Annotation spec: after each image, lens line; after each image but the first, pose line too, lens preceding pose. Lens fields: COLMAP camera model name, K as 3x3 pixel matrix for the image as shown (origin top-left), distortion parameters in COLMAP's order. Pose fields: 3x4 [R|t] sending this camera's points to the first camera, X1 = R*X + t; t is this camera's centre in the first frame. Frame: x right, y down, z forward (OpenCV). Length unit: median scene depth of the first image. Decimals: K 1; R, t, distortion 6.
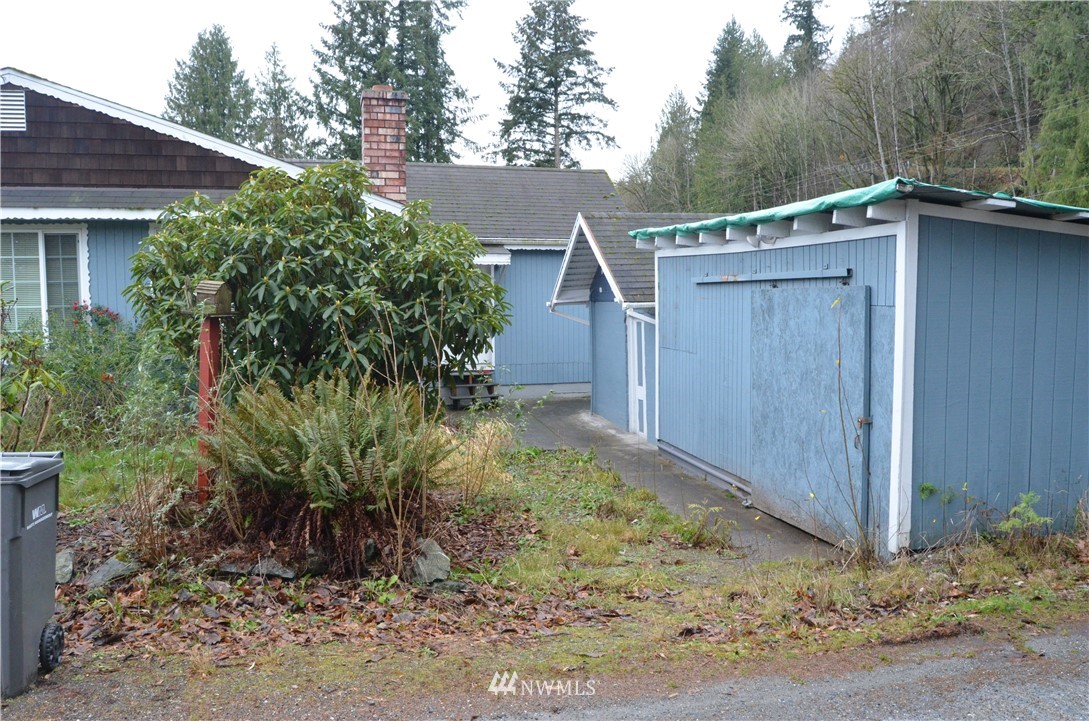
lens RADIAL K [[856.7, 0, 544.5], [0, 856.7, 360.5], [0, 0, 1]] dist [-0.098516, 0.052741]
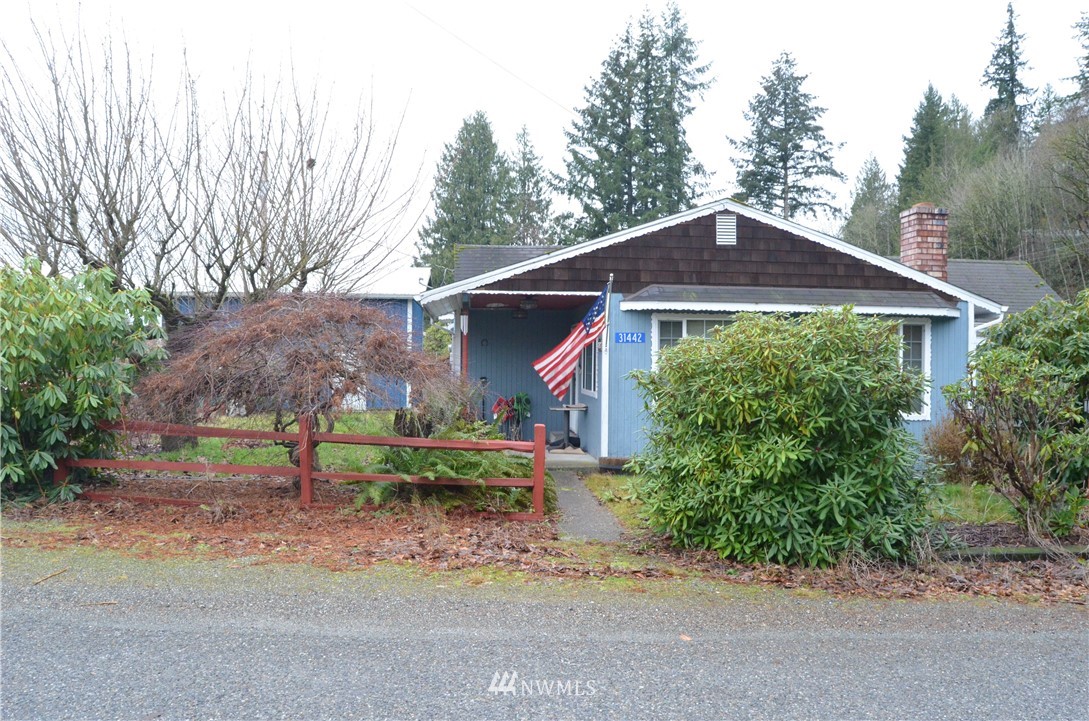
lens RADIAL K [[856.7, 0, 544.5], [0, 856.7, 360.5], [0, 0, 1]] dist [-0.098516, 0.052741]
pose [[0.983737, 0.015372, -0.178957, -0.093024], [-0.028346, 0.997132, -0.070167, 0.002058], [0.177365, 0.074099, 0.981352, -0.054163]]
